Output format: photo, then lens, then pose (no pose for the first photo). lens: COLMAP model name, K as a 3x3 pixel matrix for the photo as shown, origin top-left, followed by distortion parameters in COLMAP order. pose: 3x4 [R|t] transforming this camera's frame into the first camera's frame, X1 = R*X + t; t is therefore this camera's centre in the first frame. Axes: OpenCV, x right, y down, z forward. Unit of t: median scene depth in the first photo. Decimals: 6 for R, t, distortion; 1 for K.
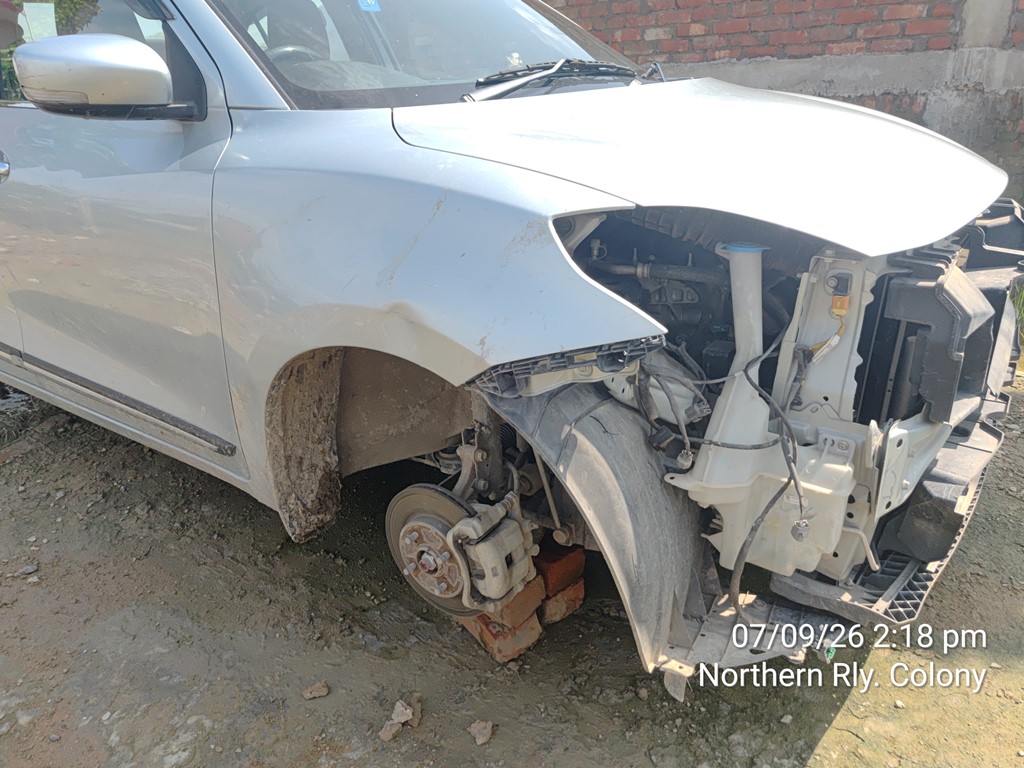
lens RADIAL K [[712.8, 0, 515.1], [0, 712.8, 380.5], [0, 0, 1]] dist [0.001703, -0.001383]
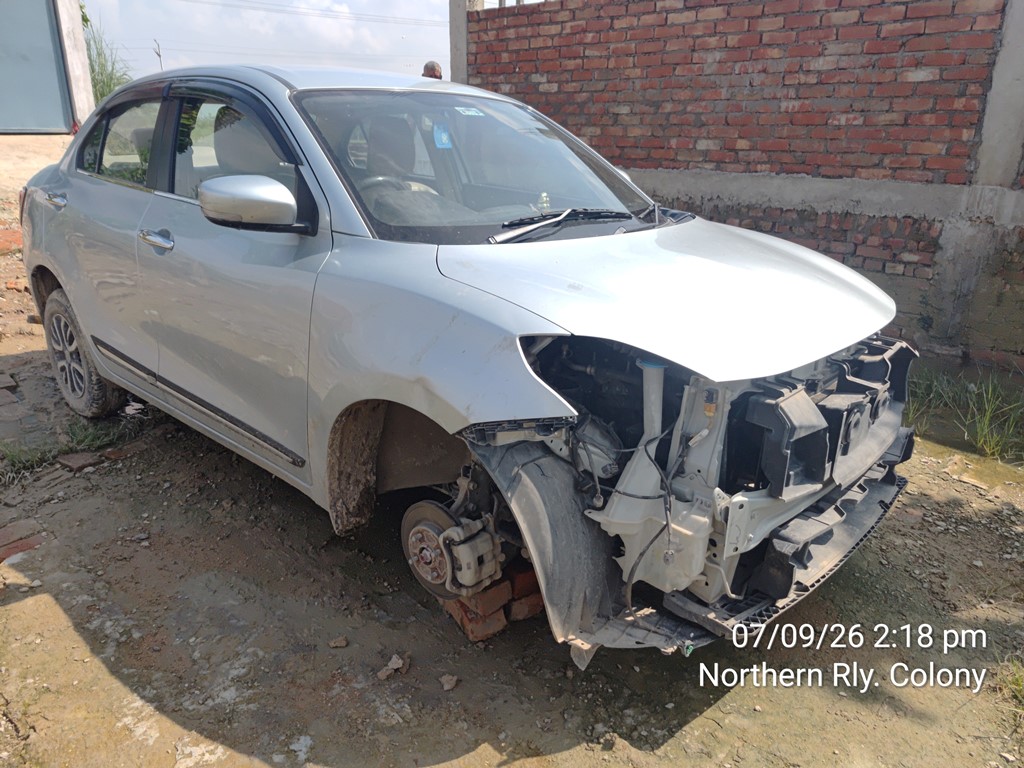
lens RADIAL K [[716.2, 0, 512.0], [0, 716.2, 384.0], [0, 0, 1]] dist [0.011905, 0.000126]
pose [[0.989970, 0.105490, -0.093974, 0.139650], [-0.112021, 0.991434, -0.067155, -0.008105], [0.086085, 0.077009, 0.993307, -0.415366]]
